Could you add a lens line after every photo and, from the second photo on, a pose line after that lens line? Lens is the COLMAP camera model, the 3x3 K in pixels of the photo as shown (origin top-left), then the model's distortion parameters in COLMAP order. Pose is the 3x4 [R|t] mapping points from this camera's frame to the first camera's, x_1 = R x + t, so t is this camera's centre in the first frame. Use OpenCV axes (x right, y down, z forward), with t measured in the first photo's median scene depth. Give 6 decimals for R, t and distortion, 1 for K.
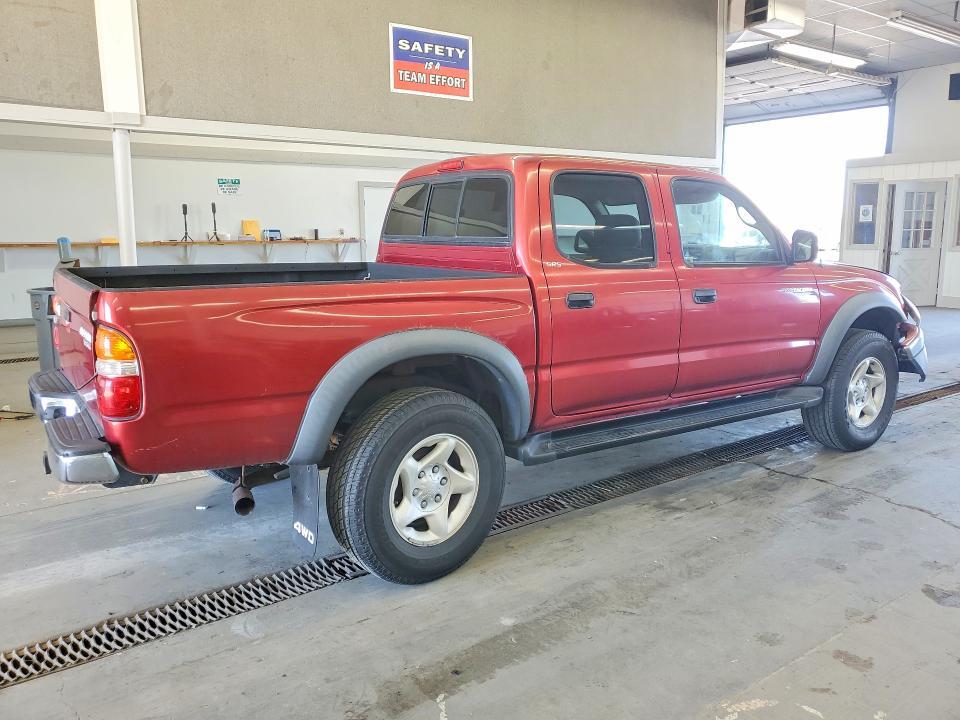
lens RADIAL K [[770.6, 0, 485.6], [0, 770.6, 360.7], [0, 0, 1]] dist [0.011553, 0.005077]
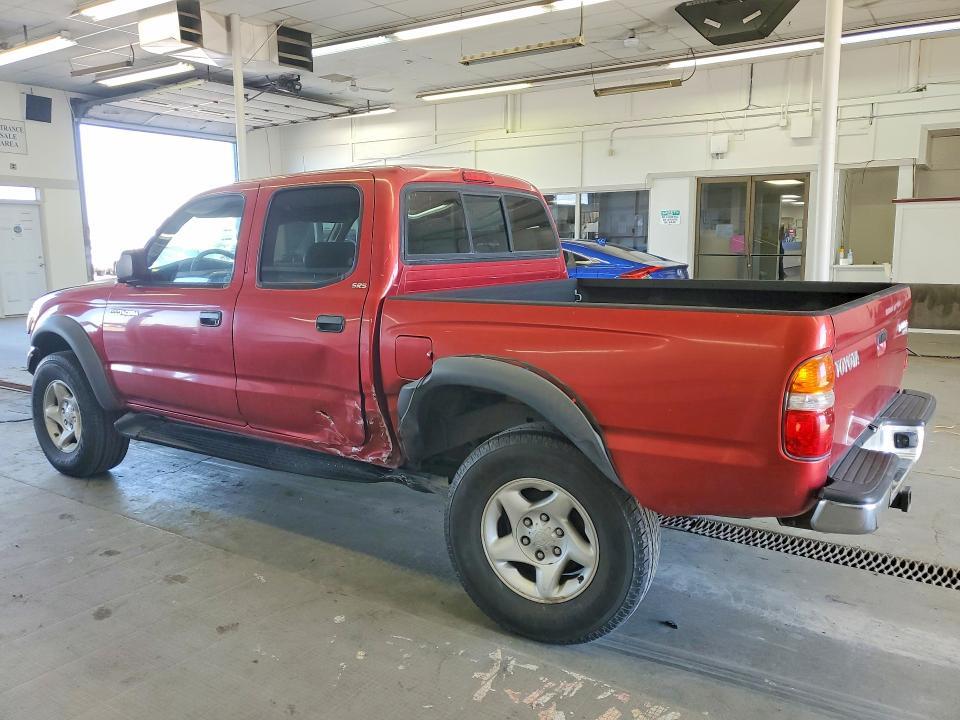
lens RADIAL K [[770.6, 0, 485.6], [0, 770.6, 360.7], [0, 0, 1]] dist [0.011553, 0.005077]
pose [[-0.371002, -0.138460, 0.918252, -1.048962], [0.163884, 0.963540, 0.211503, -0.261835], [-0.914057, 0.228955, -0.334784, 1.507126]]
